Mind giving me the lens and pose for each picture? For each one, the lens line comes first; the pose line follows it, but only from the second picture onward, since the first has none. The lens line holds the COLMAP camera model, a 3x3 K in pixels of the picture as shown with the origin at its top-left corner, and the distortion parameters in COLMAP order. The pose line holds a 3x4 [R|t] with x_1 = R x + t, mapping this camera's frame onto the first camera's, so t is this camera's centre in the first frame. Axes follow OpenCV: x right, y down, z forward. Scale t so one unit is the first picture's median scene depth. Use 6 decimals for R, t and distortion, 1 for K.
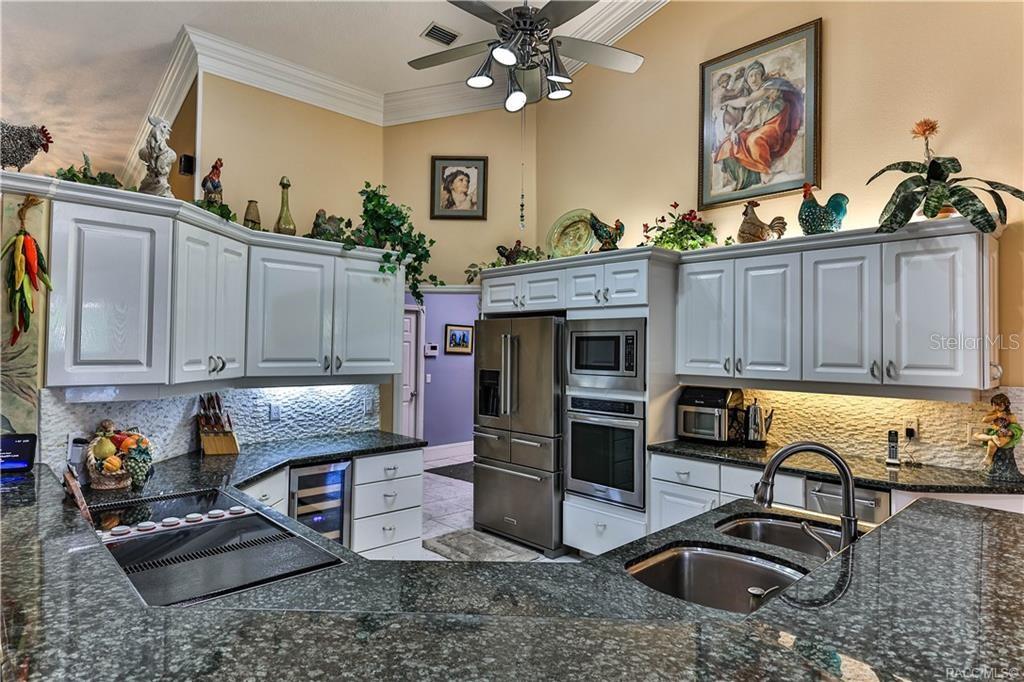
lens RADIAL K [[569.5, 0, 513.3], [0, 569.5, 337.9], [0, 0, 1]] dist [0.009599, -0.007959]
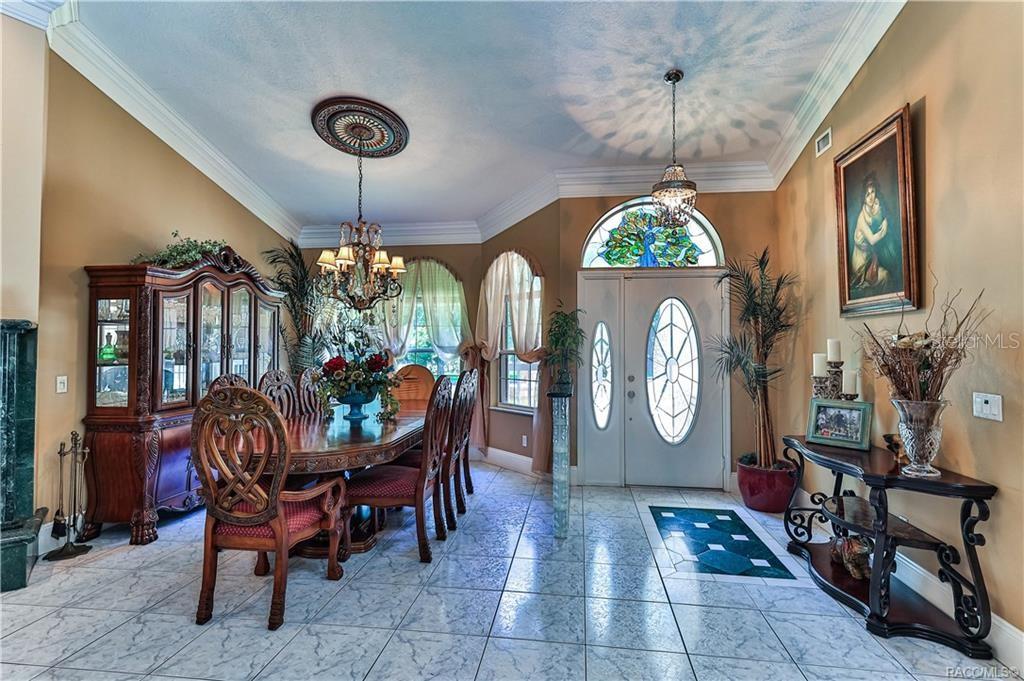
lens RADIAL K [[514.4, 0, 513.8], [0, 514.4, 334.0], [0, 0, 1]] dist [0.002185, 0.002492]
pose [[0.636978, -0.027221, -0.770401, -0.633748], [0.017992, 0.999629, -0.020444, 0.043788], [0.770672, -0.000839, 0.637232, 0.415745]]
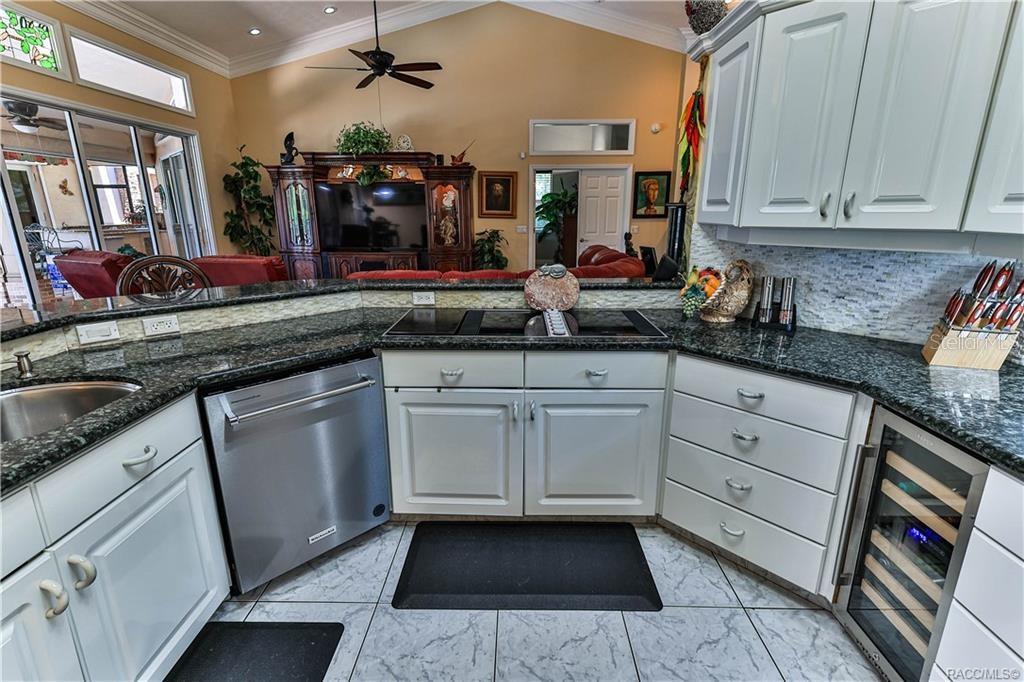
lens RADIAL K [[474.9, 0, 512.2], [0, 474.9, 335.3], [0, 0, 1]] dist [0.011695, -0.000278]
pose [[-0.695735, 0.173011, -0.697151, 0.138413], [0.004213, 0.971525, 0.236898, 0.047150], [0.718286, 0.161880, -0.676653, 0.887190]]
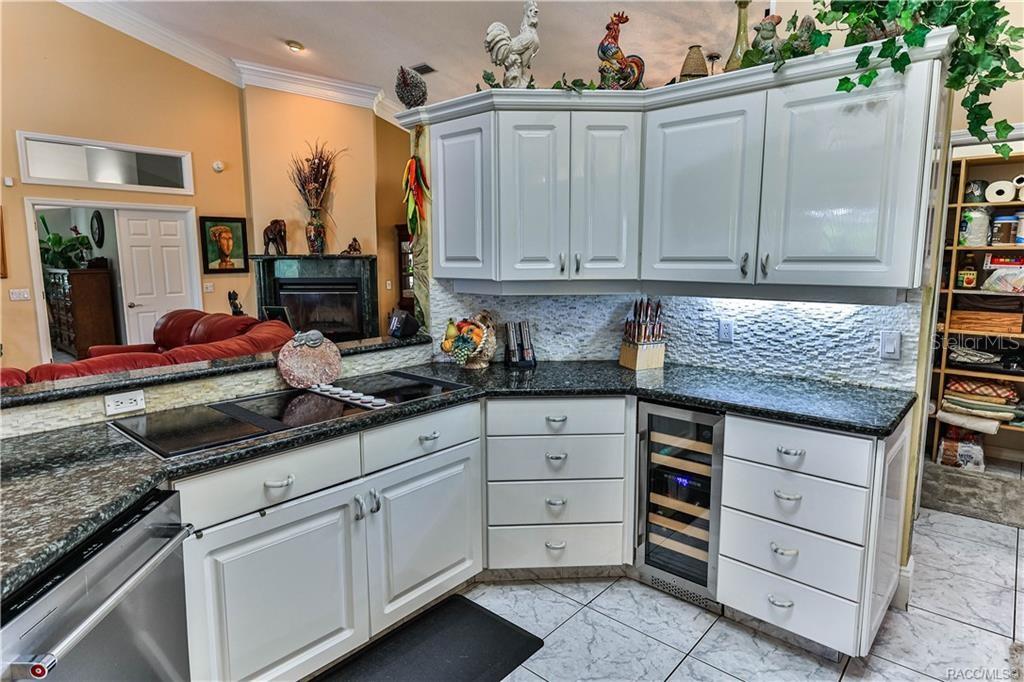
lens RADIAL K [[569.5, 0, 513.7], [0, 569.5, 333.6], [0, 0, 1]] dist [0.009599, -0.007959]
pose [[0.093162, 0.117411, -0.988704, 0.290619], [0.020912, 0.992573, 0.119840, 0.037196], [0.995431, -0.031840, 0.090015, 0.647369]]
